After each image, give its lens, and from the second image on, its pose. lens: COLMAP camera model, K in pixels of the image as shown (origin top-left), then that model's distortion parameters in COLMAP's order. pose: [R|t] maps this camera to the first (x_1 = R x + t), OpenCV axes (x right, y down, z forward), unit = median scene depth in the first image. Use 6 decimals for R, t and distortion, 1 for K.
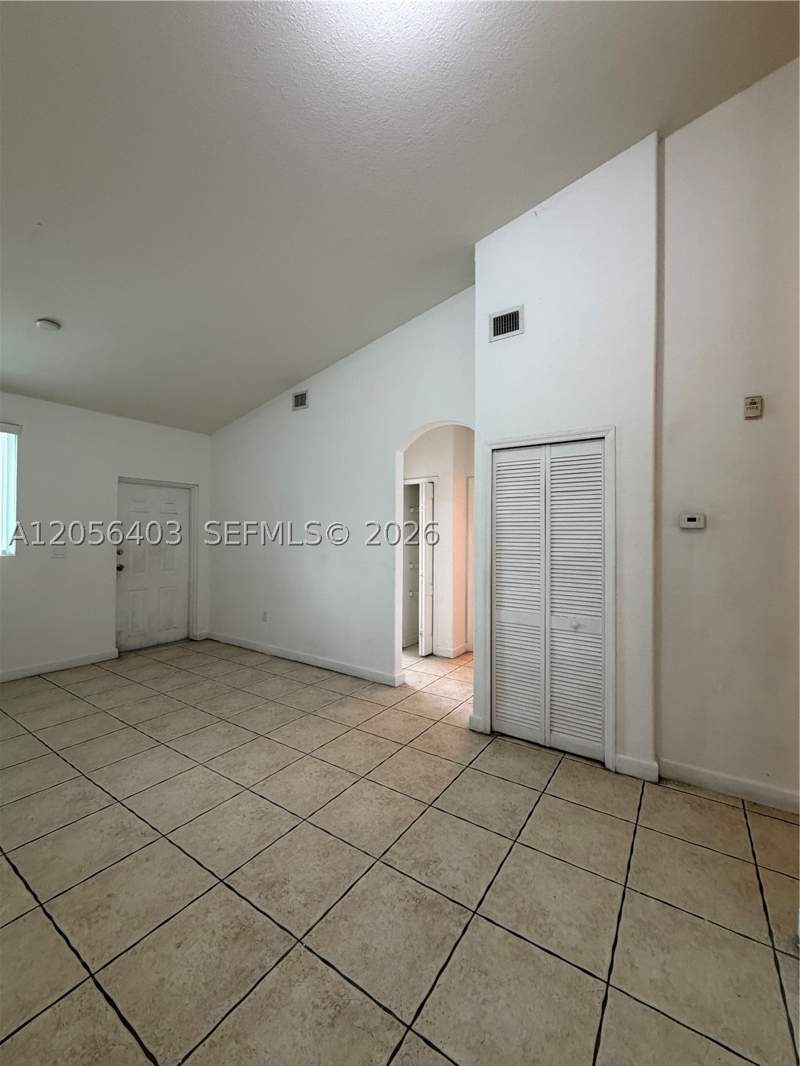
lens RADIAL K [[425.0, 0, 400.0], [0, 425.0, 533.0], [0, 0, 1]] dist [-0.000867, 0.000057]
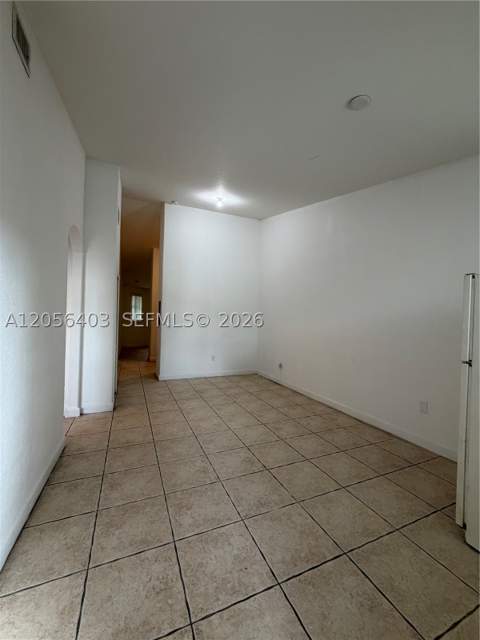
lens RADIAL K [[255.2, 0, 240.0], [0, 255.2, 320.0], [0, 0, 1]] dist [-0.000867, 0.000057]
pose [[-0.843389, -0.029489, 0.536493, -0.955899], [-0.034399, 0.999408, 0.000858, 0.017943], [-0.536201, -0.017731, -0.843904, 1.685003]]
